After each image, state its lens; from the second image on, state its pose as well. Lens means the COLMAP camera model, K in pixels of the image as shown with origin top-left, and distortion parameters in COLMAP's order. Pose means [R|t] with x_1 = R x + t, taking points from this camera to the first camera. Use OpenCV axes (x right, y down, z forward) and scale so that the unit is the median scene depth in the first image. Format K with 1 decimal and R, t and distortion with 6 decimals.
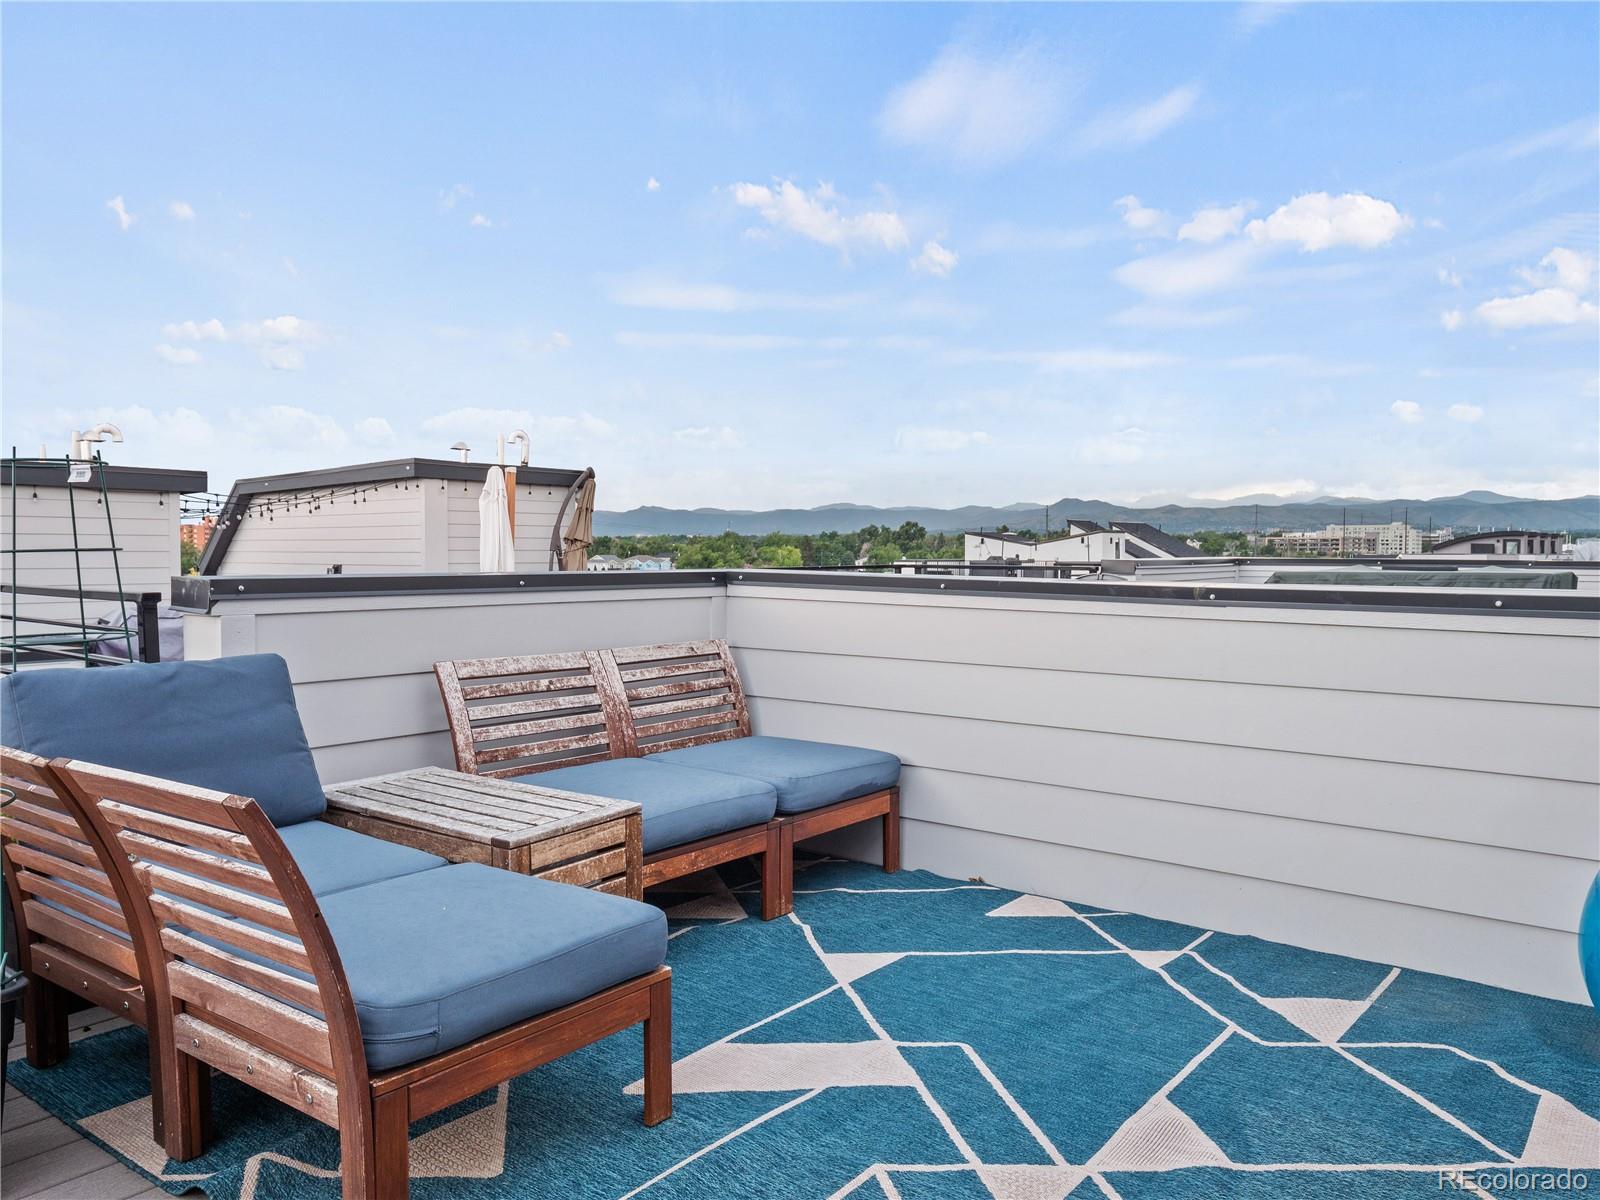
lens RADIAL K [[1182.4, 0, 800.0], [0, 1182.4, 600.0], [0, 0, 1]] dist [0.009081, 0.006300]
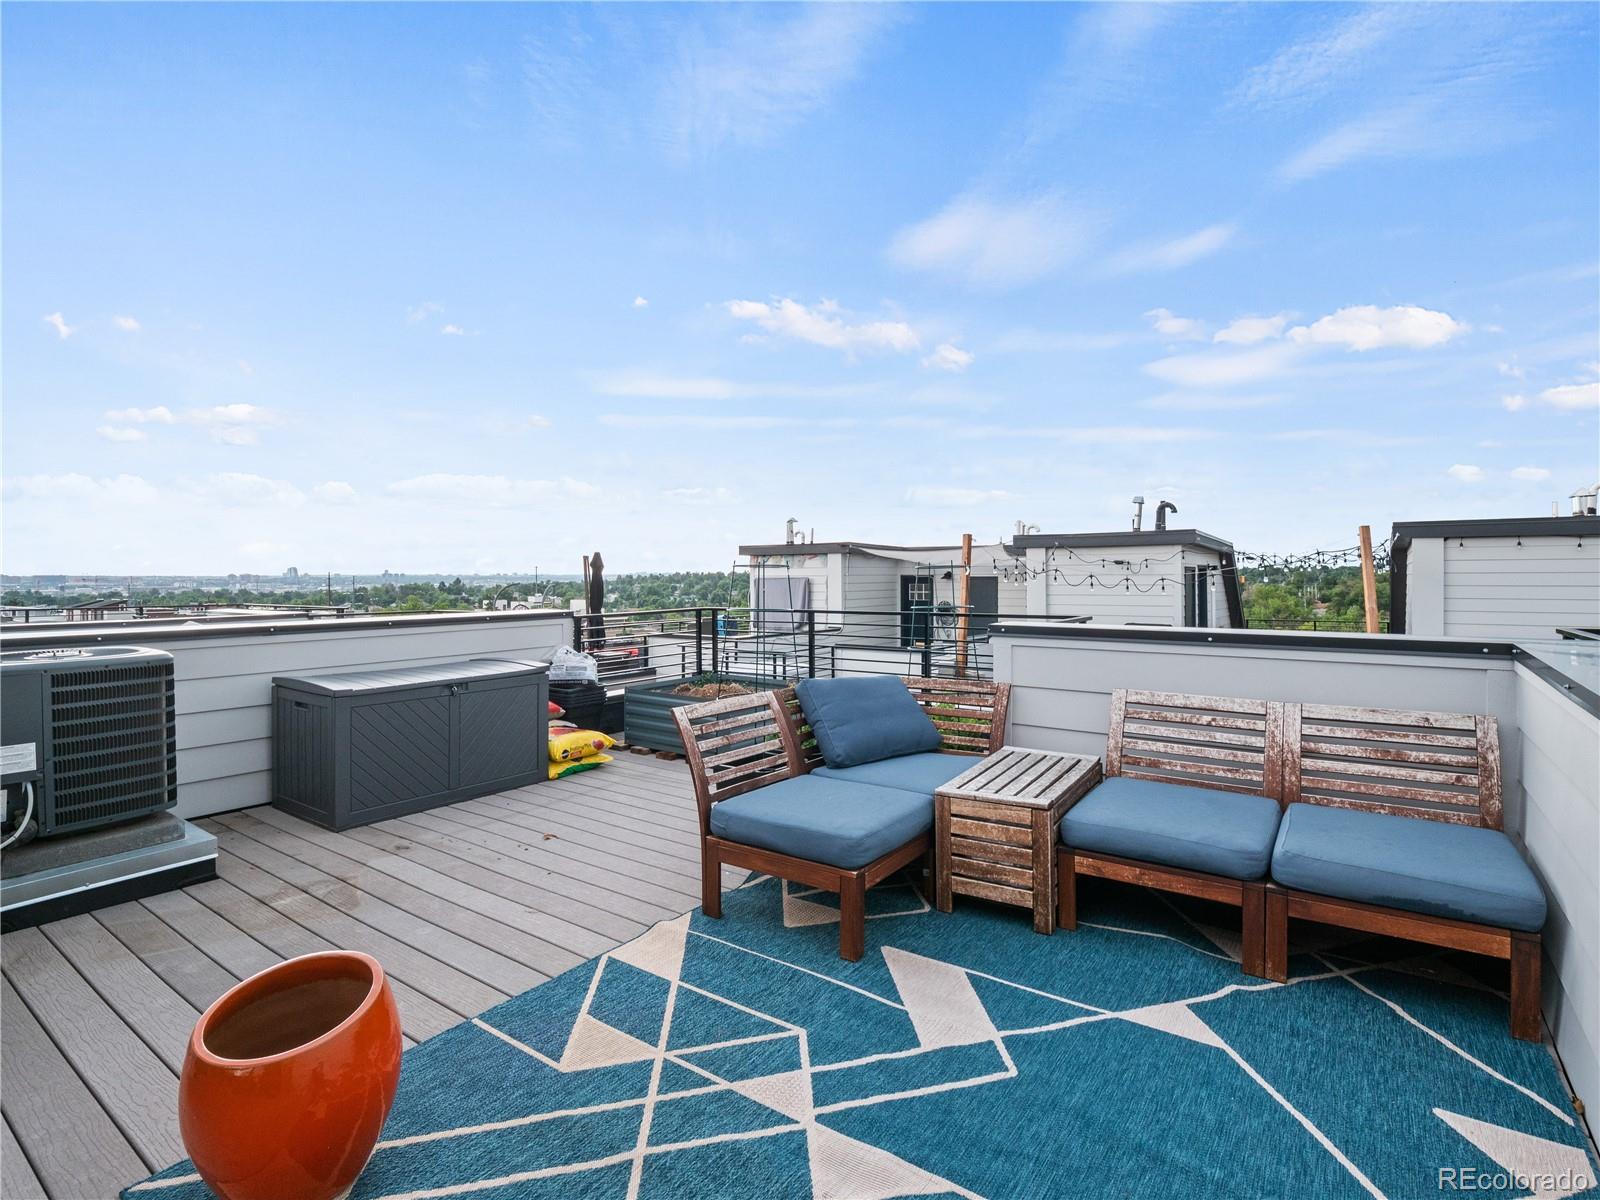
lens RADIAL K [[797.9, 0, 800.0], [0, 797.9, 600.0], [0, 0, 1]] dist [-0.013945, -0.001459]
pose [[0.053501, 0.031990, -0.998055, 0.638523], [-0.034633, 0.998945, 0.030162, -0.071288], [0.997967, 0.032952, 0.054552, 0.537409]]
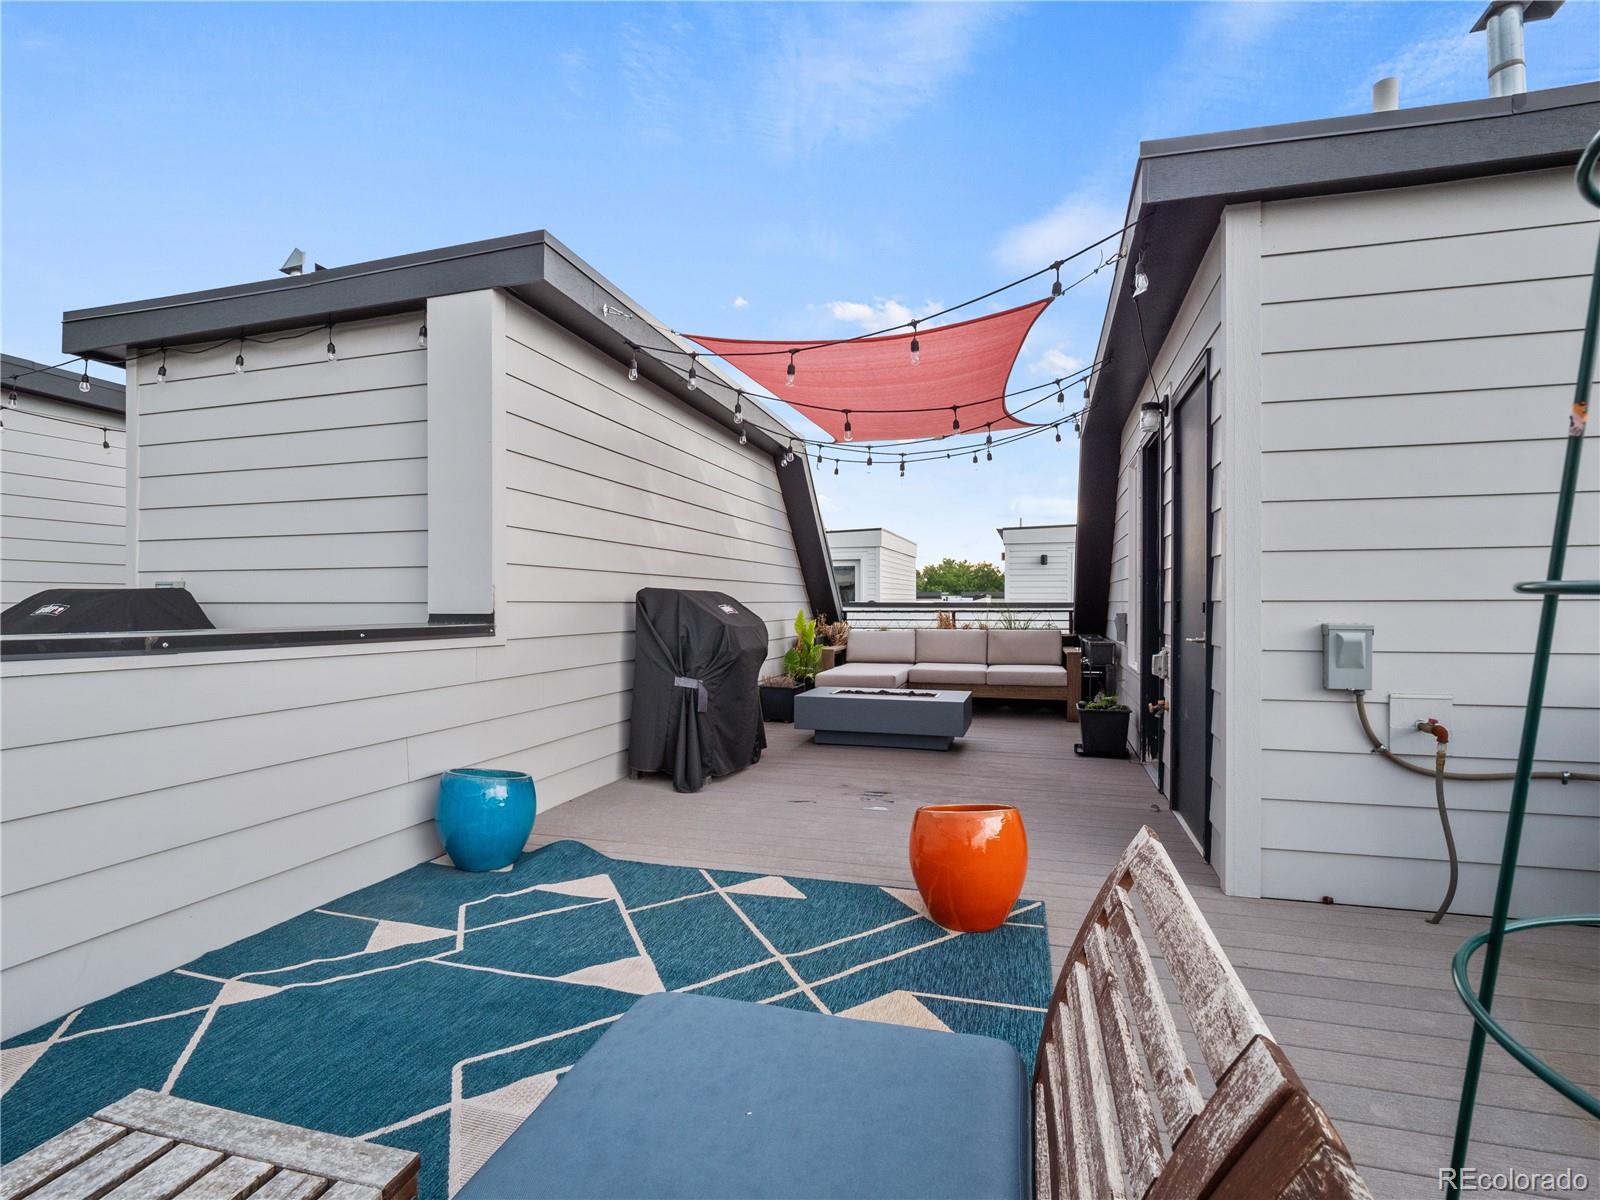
lens RADIAL K [[809.2, 0, 786.2], [0, 809.2, 624.1], [0, 0, 1]] dist [-0.000395, -0.000182]
pose [[-0.363509, -0.026606, 0.931211, -0.463673], [0.034924, 0.998500, 0.042162, -0.029186], [-0.930936, 0.047847, -0.362035, 0.707235]]
